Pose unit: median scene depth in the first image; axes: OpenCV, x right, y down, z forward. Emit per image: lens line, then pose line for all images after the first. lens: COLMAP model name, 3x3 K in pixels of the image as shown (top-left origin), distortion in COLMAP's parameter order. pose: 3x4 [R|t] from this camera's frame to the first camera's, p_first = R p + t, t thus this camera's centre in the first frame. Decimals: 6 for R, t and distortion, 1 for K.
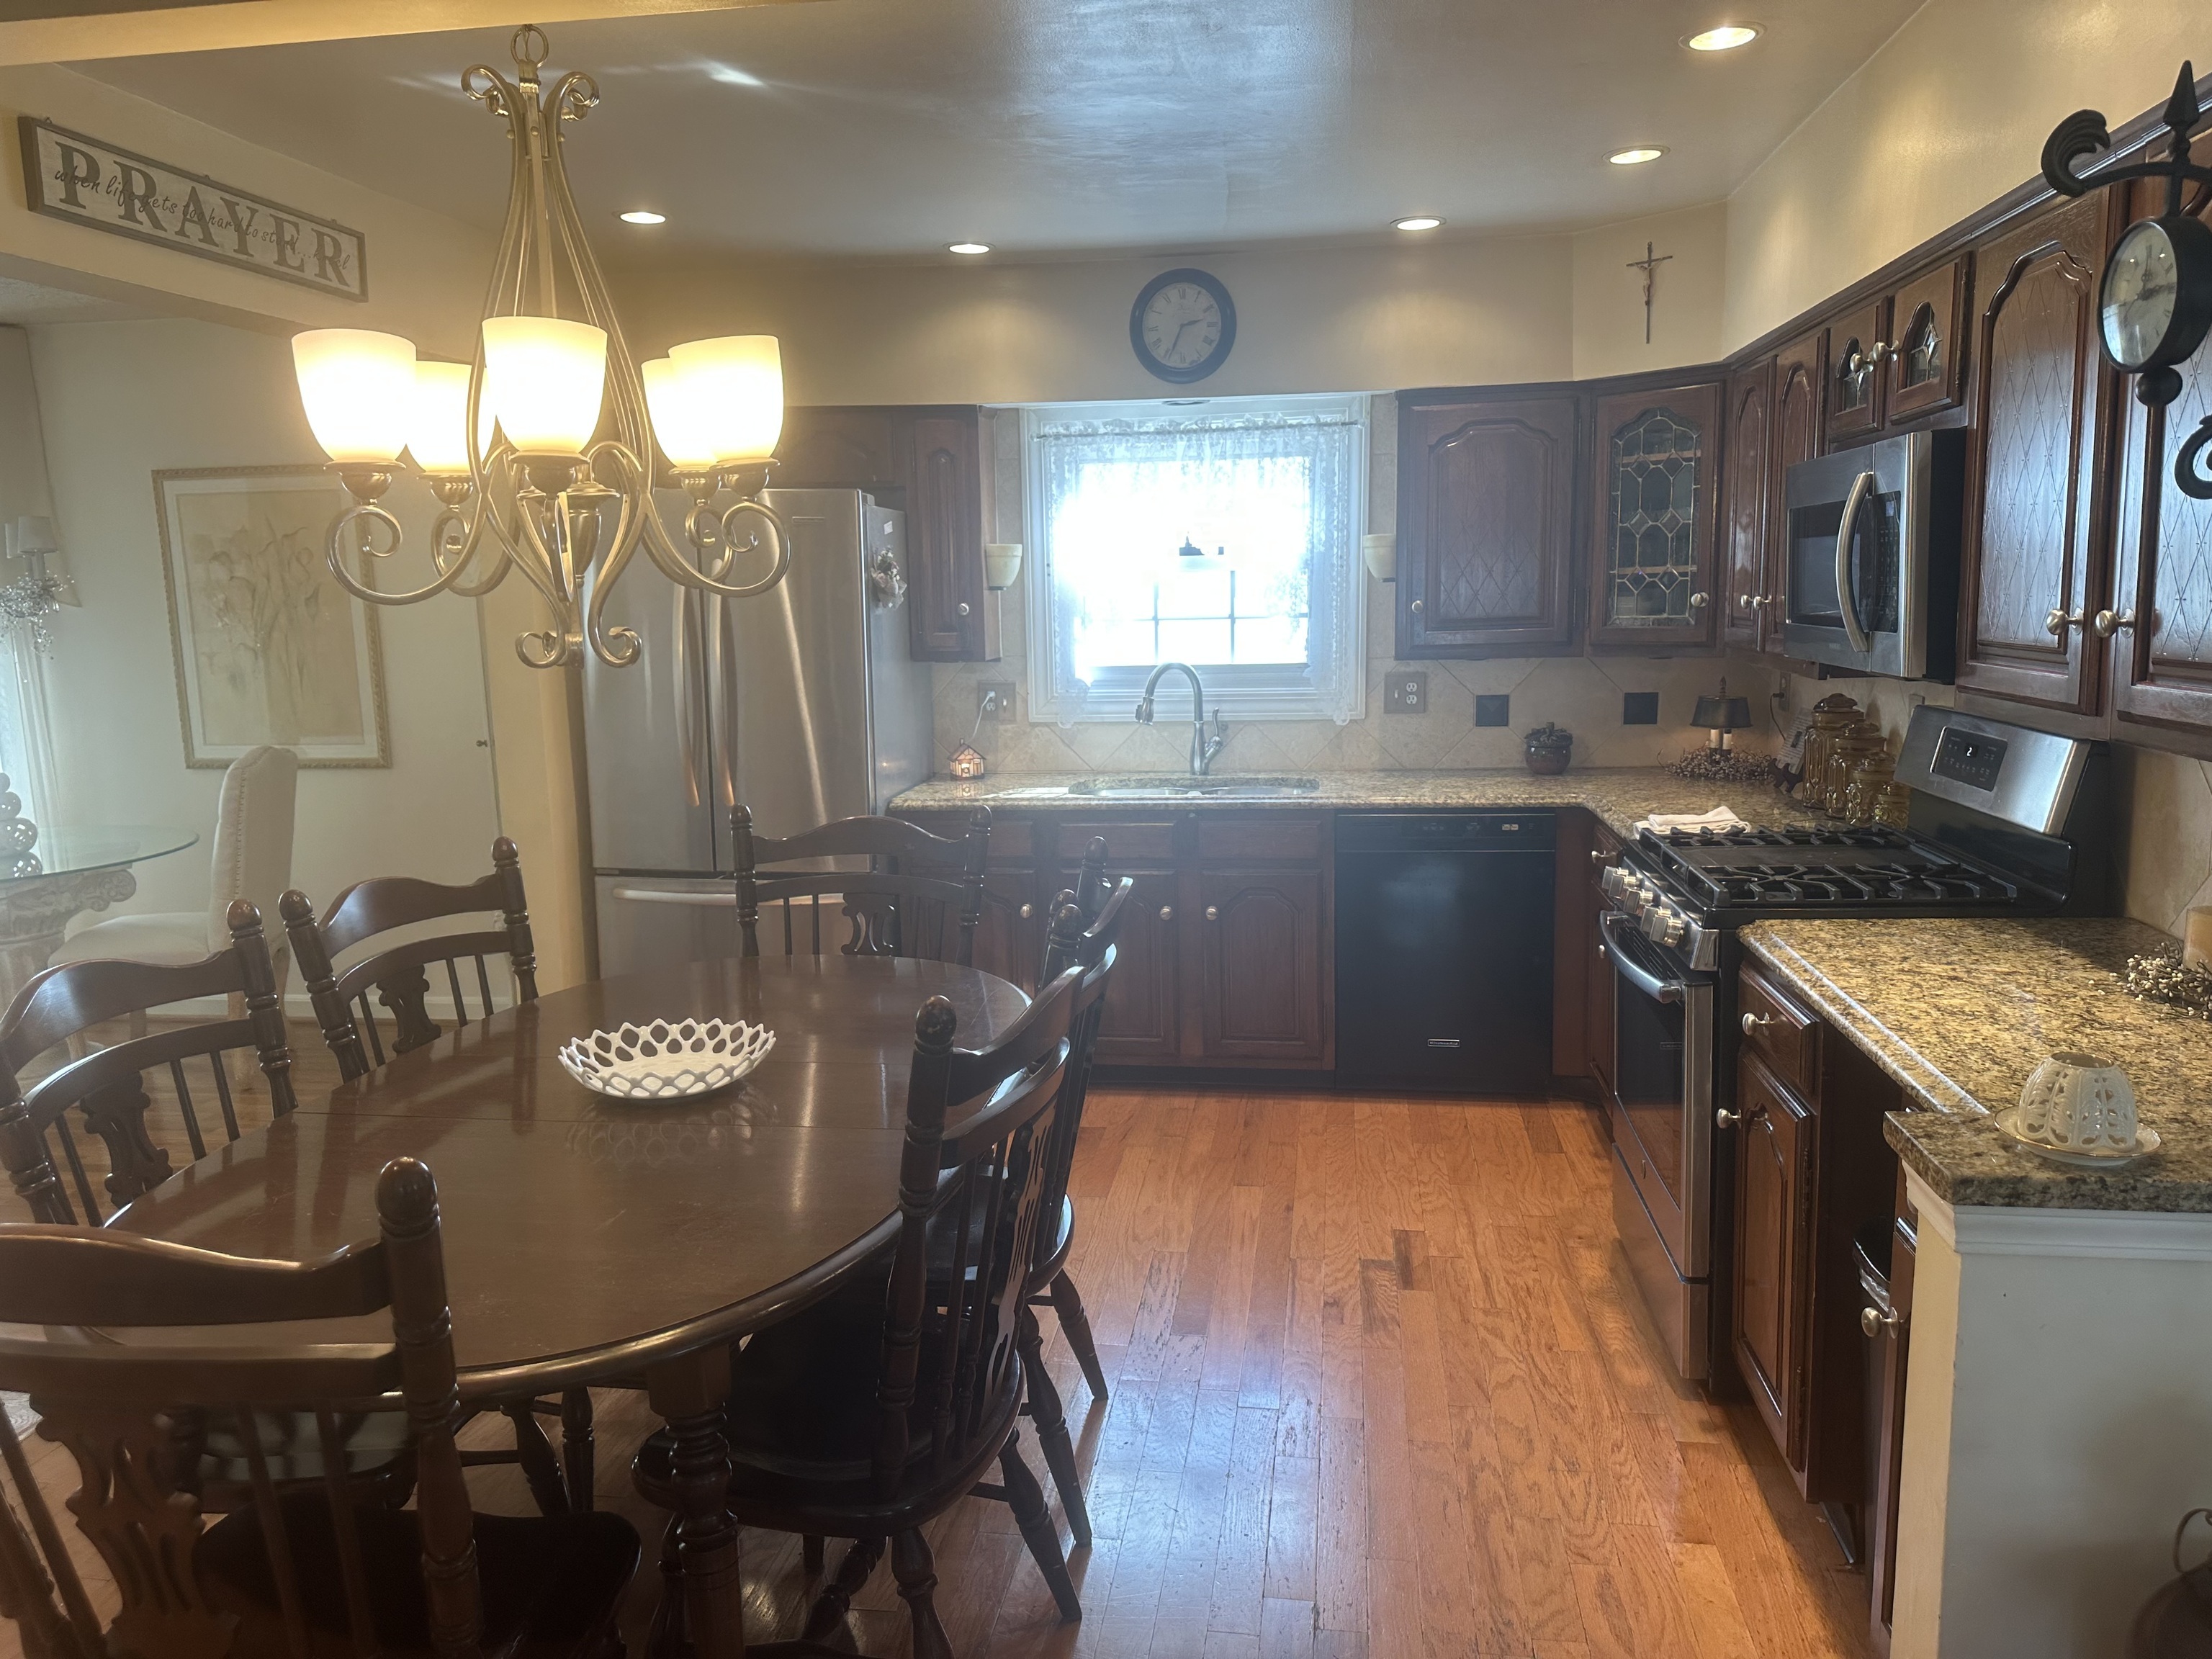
lens RADIAL K [[1572.4, 0, 1094.9], [0, 1572.4, 834.5], [0, 0, 1]] dist [0.151366, -0.188660]
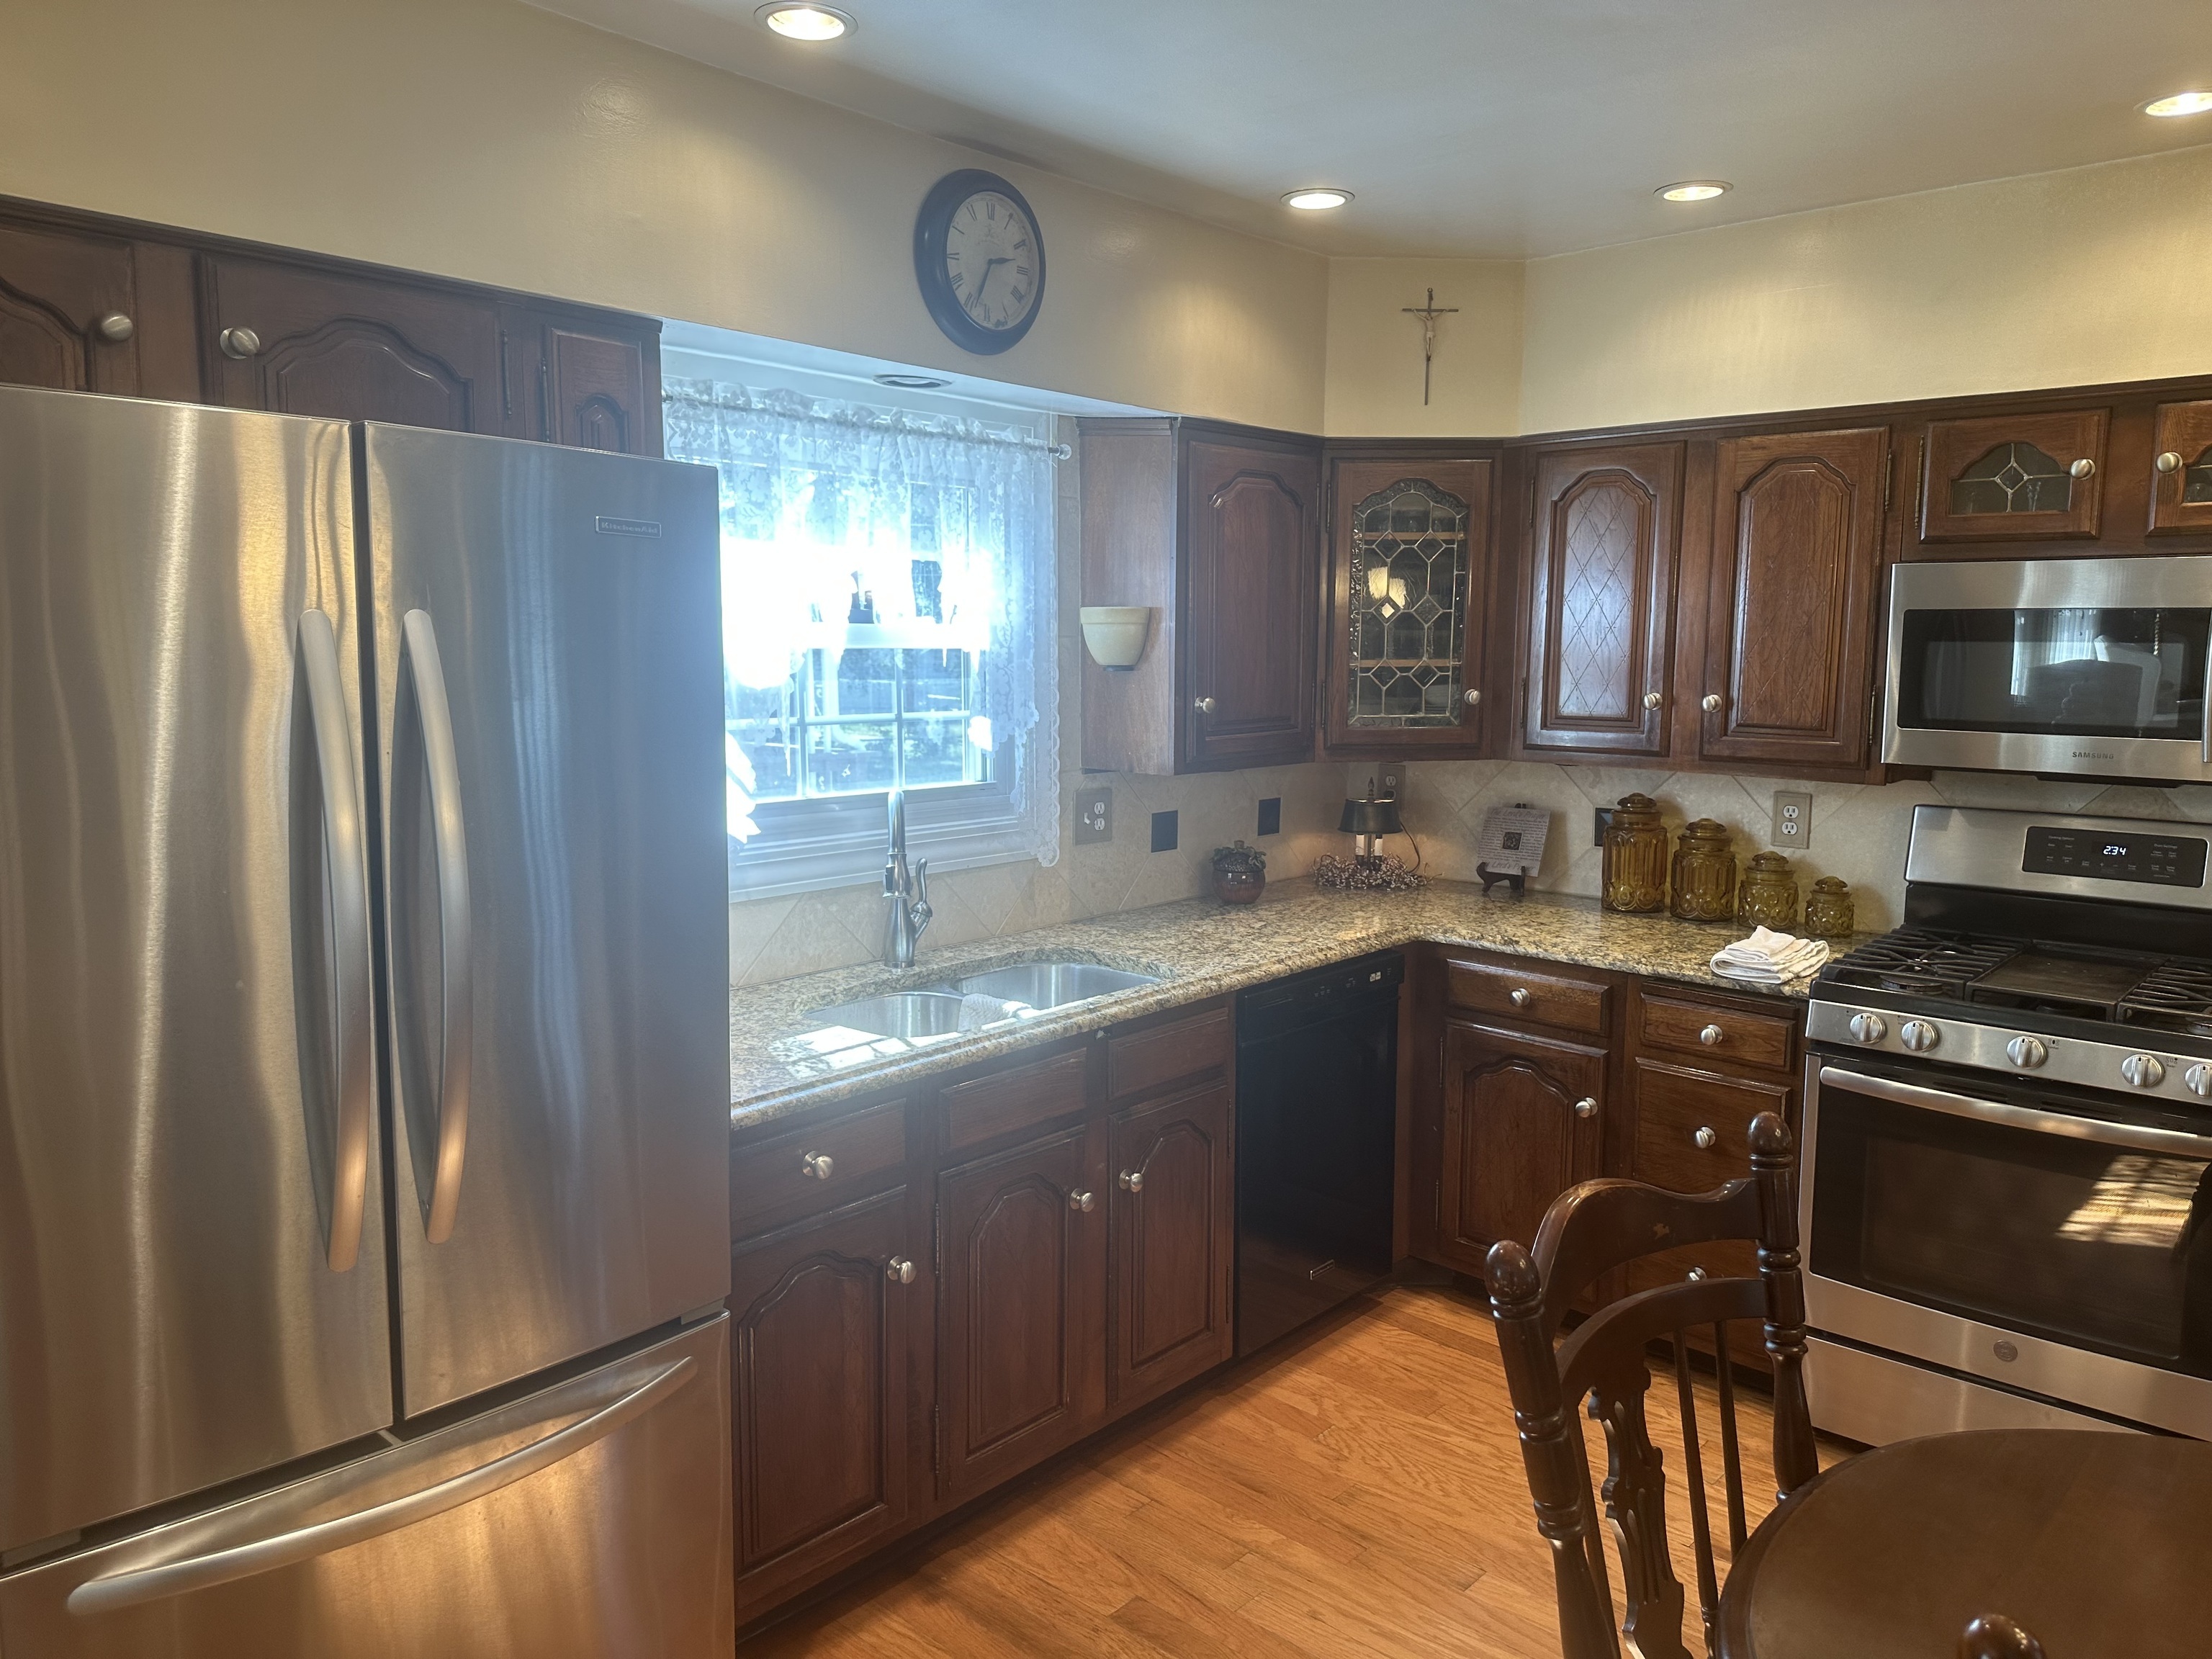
lens RADIAL K [[1572.4, 0, 1094.9], [0, 1572.4, 834.5], [0, 0, 1]] dist [0.151366, -0.188660]
pose [[0.556254, -0.081994, 0.826957, -0.459229], [0.113636, 0.993278, 0.022048, -0.106290], [-0.823206, 0.081708, 0.561832, 0.636161]]
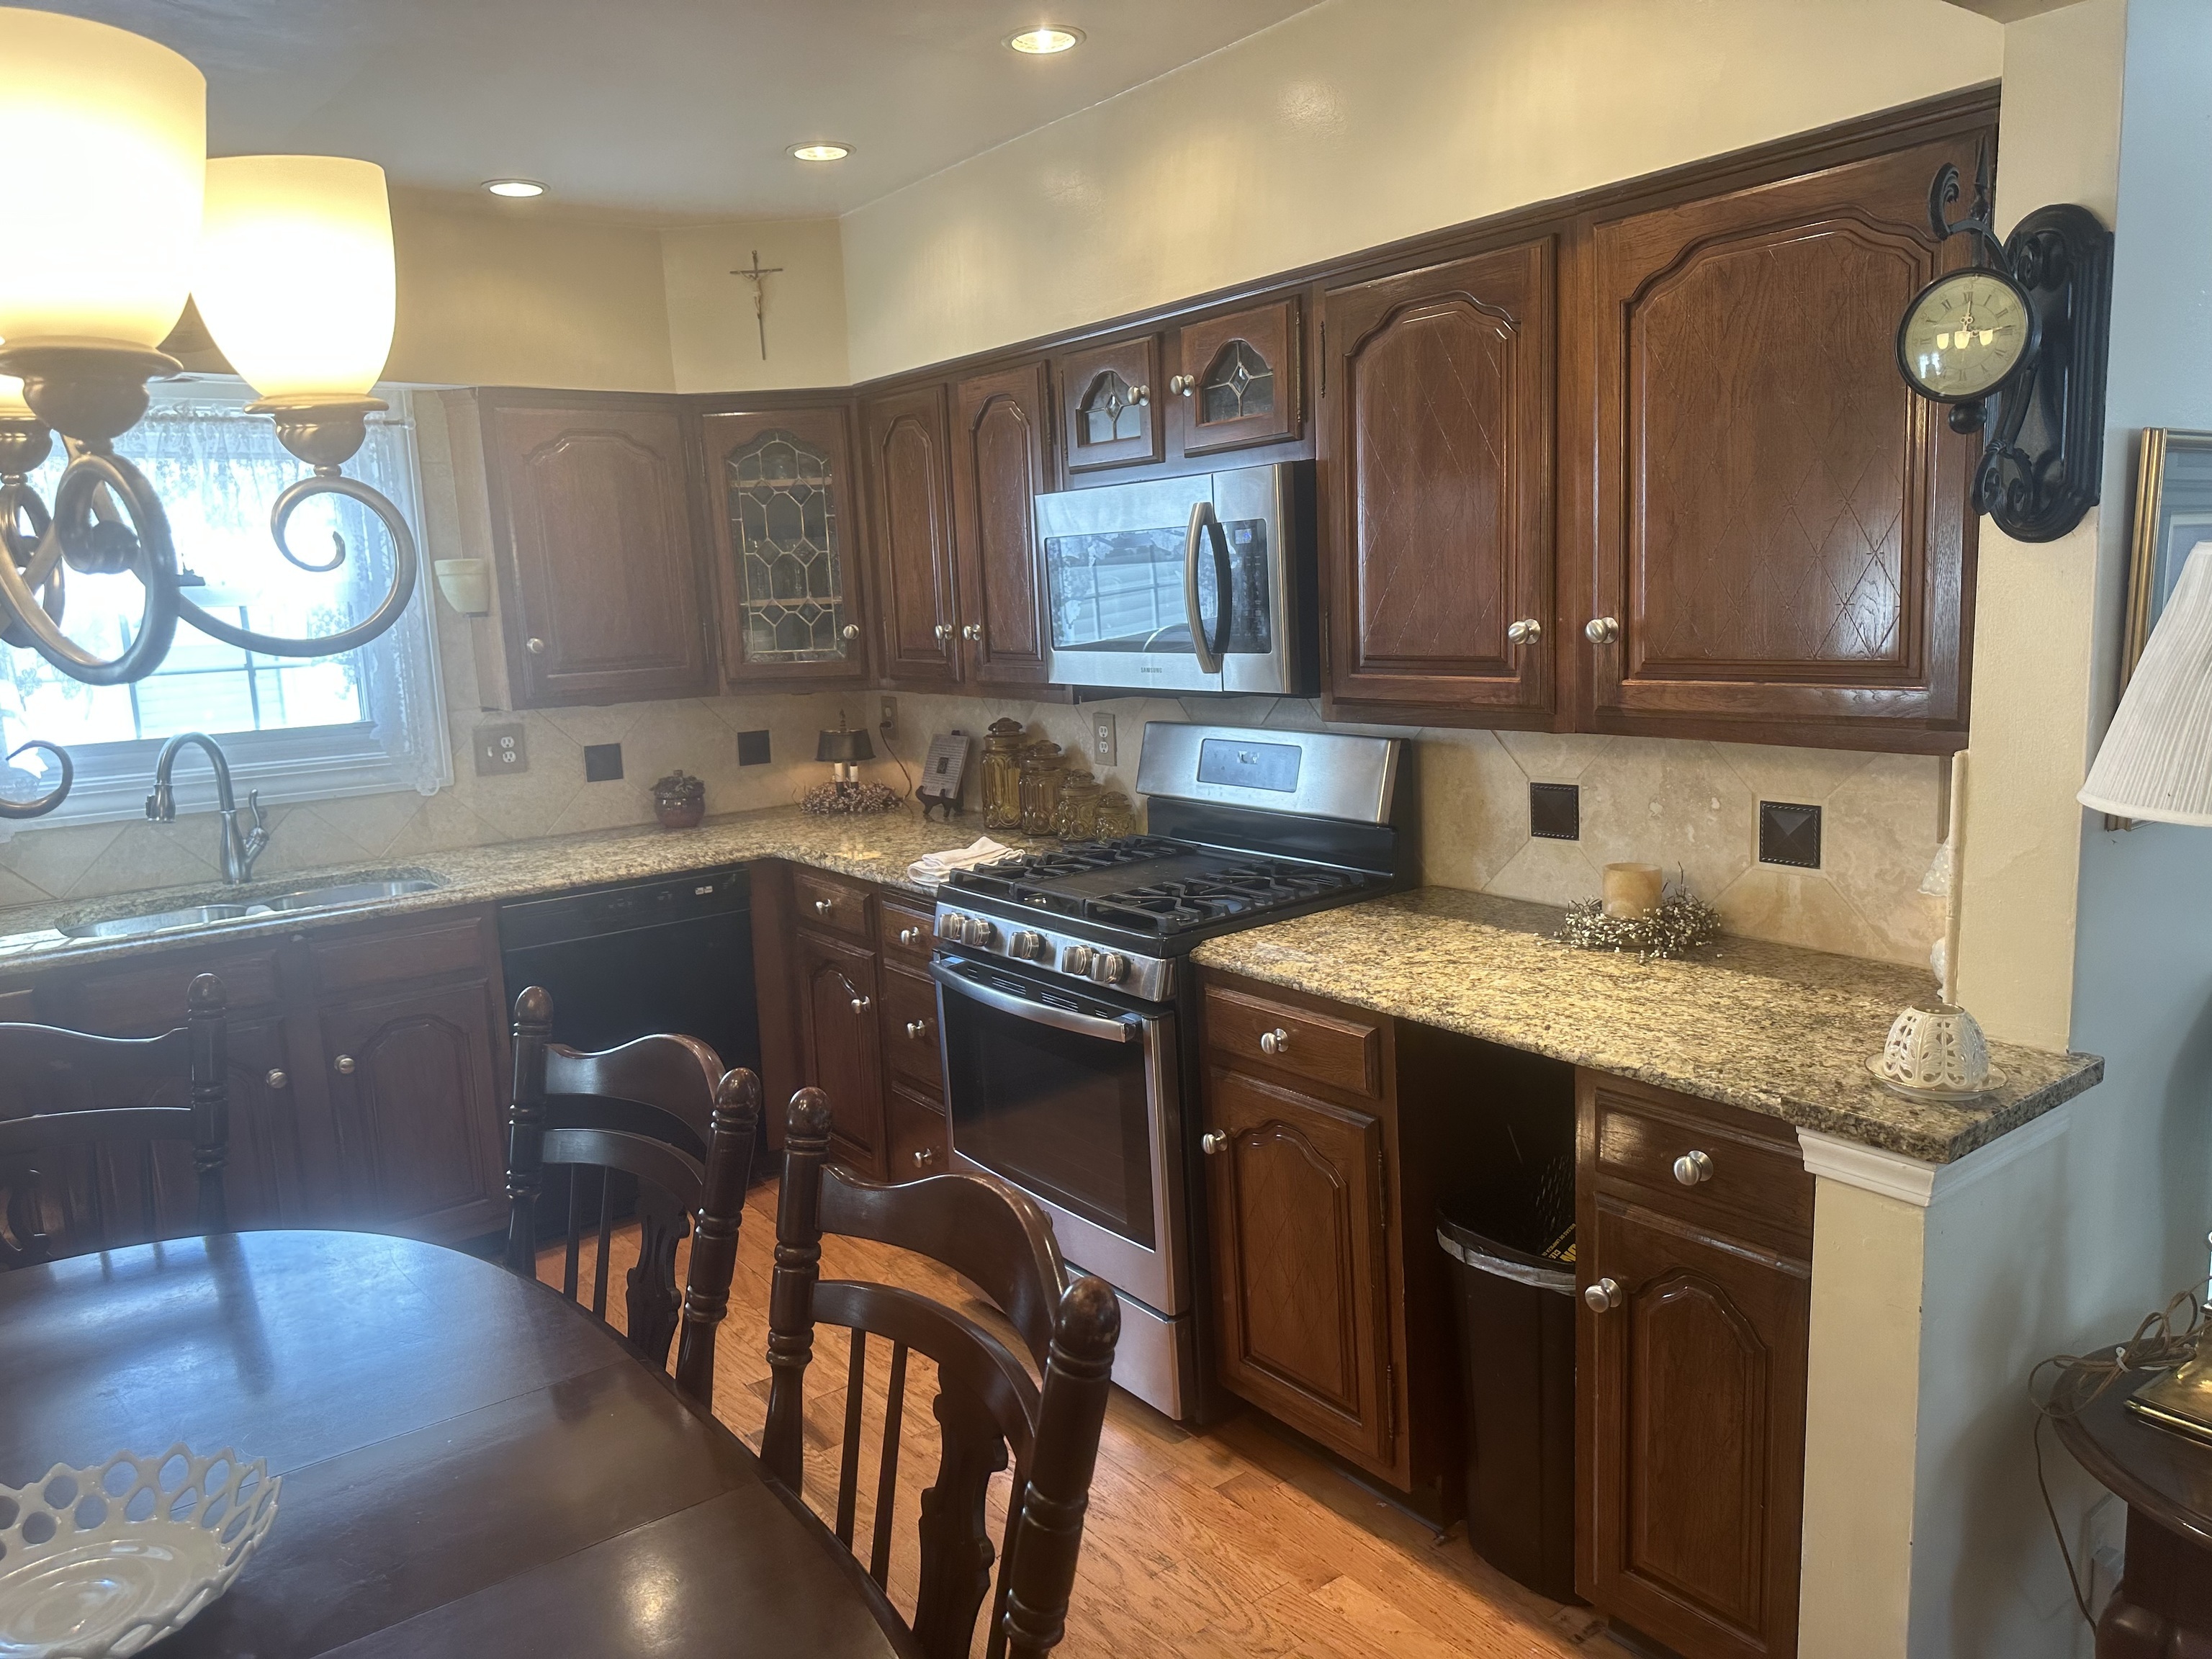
lens RADIAL K [[1560.3, 0, 1096.0], [0, 1560.3, 838.5], [0, 0, 1]] dist [0.141018, -0.251862]
pose [[0.696454, -0.122356, 0.707093, -0.195782], [0.136922, 0.989912, 0.036432, -0.033956], [-0.704418, 0.071443, 0.706181, 0.215891]]
